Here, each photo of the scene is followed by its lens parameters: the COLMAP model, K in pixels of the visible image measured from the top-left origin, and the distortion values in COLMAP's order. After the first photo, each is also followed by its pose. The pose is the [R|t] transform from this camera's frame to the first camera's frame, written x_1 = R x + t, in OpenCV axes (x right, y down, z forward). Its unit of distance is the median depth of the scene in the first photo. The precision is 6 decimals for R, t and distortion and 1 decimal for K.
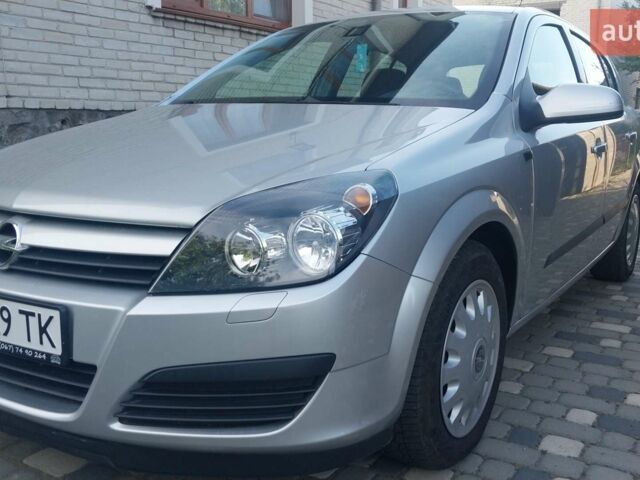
lens RADIAL K [[741.0, 0, 320.0], [0, 741.0, 240.0], [0, 0, 1]] dist [-0.054938, 0.058414]
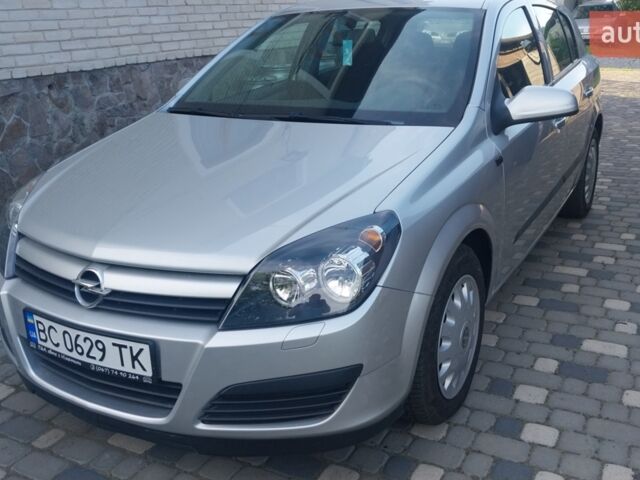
lens RADIAL K [[766.4, 0, 320.0], [0, 766.4, 240.0], [0, 0, 1]] dist [-0.003531, -0.060128]
pose [[0.996754, -0.065310, 0.047067, -0.082745], [0.056982, 0.985375, 0.160588, -0.226588], [-0.056866, -0.157385, 0.985899, -0.252727]]
